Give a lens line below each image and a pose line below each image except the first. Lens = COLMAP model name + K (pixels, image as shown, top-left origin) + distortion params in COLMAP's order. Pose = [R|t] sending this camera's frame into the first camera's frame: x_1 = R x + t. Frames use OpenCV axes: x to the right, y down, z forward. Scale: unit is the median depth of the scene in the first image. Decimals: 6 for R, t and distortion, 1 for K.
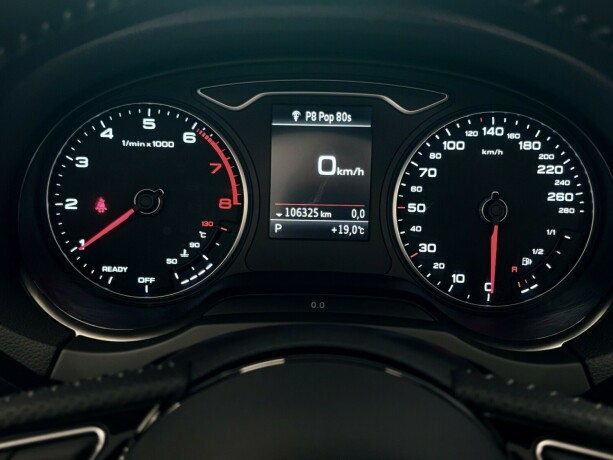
lens RADIAL K [[844.1, 0, 306.5], [0, 844.1, 230.0], [0, 0, 1]] dist [0.222505, -1.001999]
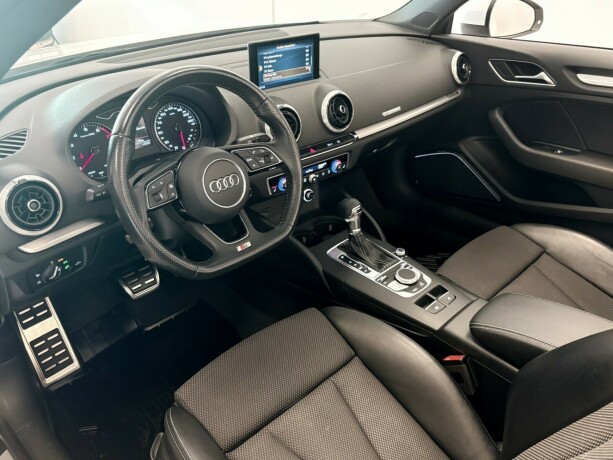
lens RADIAL K [[534.0, 0, 306.5], [0, 534.0, 230.0], [0, 0, 1]] dist [-0.001931, -0.006461]
pose [[0.697623, -0.371726, 0.612488, -1.036378], [0.298550, 0.927944, 0.223133, 0.039070], [-0.651299, 0.027196, 0.758334, -1.218788]]
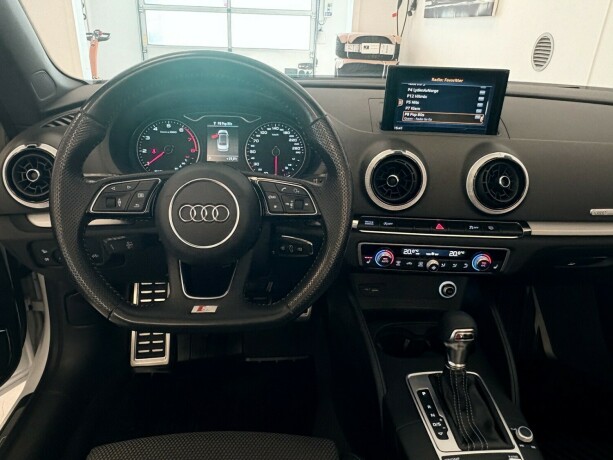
lens RADIAL K [[446.5, 0, 292.5], [0, 446.5, 222.9], [0, 0, 1]] dist [-0.005762, -0.002940]
pose [[0.995642, -0.018670, 0.091365, 0.120189], [0.019126, 0.999809, -0.004123, 0.257327], [-0.091271, 0.005853, 0.995809, -0.719153]]
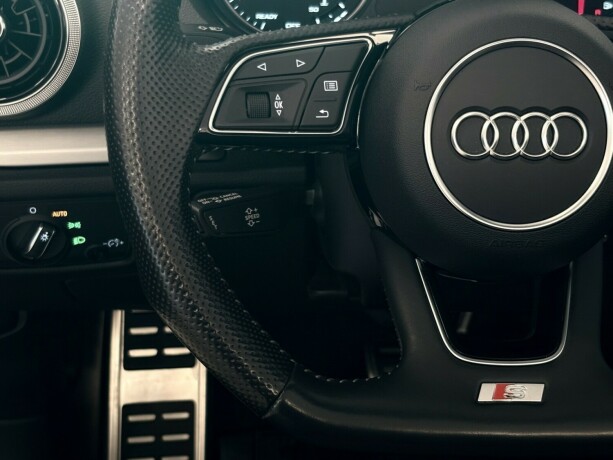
lens RADIAL K [[1149.5, 0, 306.5], [0, 1149.5, 230.0], [0, 0, 1]] dist [0.269710, -1.444427]
pose [[0.998810, -0.018714, 0.045037, -0.247795], [0.015670, 0.997629, 0.067007, 0.236956], [-0.046184, -0.066221, 0.996736, -0.643365]]
